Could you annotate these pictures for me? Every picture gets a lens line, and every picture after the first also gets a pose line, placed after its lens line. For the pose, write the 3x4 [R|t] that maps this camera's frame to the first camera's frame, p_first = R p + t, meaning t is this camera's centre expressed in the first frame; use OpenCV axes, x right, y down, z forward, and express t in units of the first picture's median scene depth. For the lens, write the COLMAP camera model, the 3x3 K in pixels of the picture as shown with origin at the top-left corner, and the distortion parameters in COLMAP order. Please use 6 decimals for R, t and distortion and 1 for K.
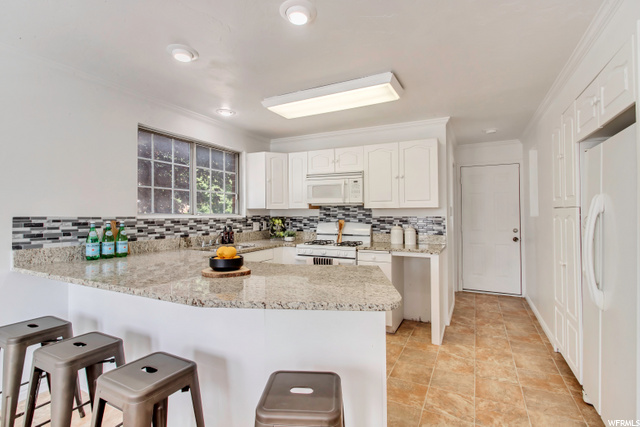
lens RADIAL K [[303.8, 0, 322.3], [0, 303.8, 214.4], [0, 0, 1]] dist [0.005629, -0.002314]
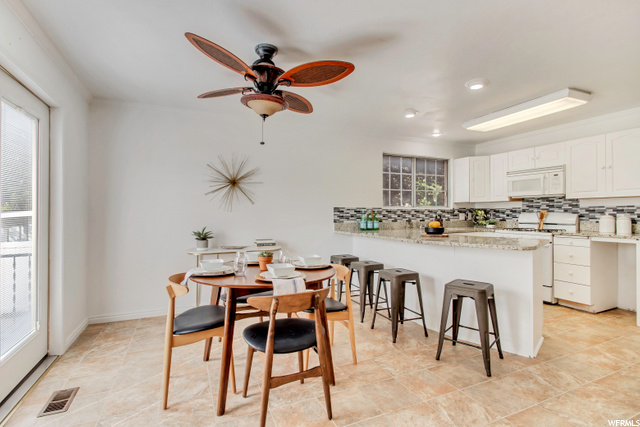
lens RADIAL K [[303.8, 0, 318.3], [0, 303.8, 216.9], [0, 0, 1]] dist [0.005629, -0.002314]
pose [[0.768934, 0.004674, -0.639311, 0.167084], [0.003518, 0.999927, 0.011541, 0.031611], [0.639318, -0.011123, 0.768862, -0.445847]]
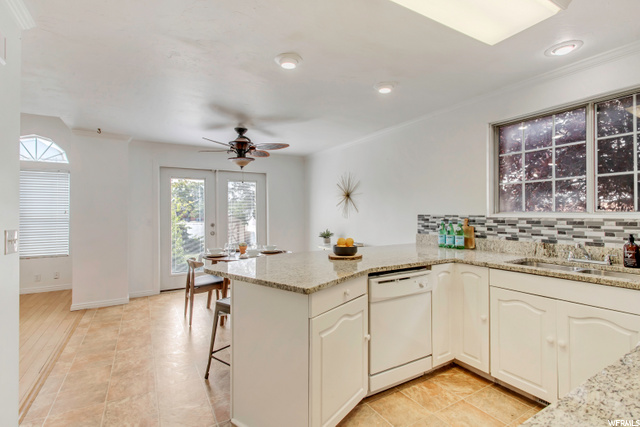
lens RADIAL K [[303.8, 0, 318.7], [0, 303.8, 214.2], [0, 0, 1]] dist [0.005629, -0.002314]
pose [[-0.540148, 0.002891, -0.841565, 0.479565], [0.003040, 0.999994, 0.001484, 0.000773], [0.841564, -0.001757, -0.540154, 0.912784]]
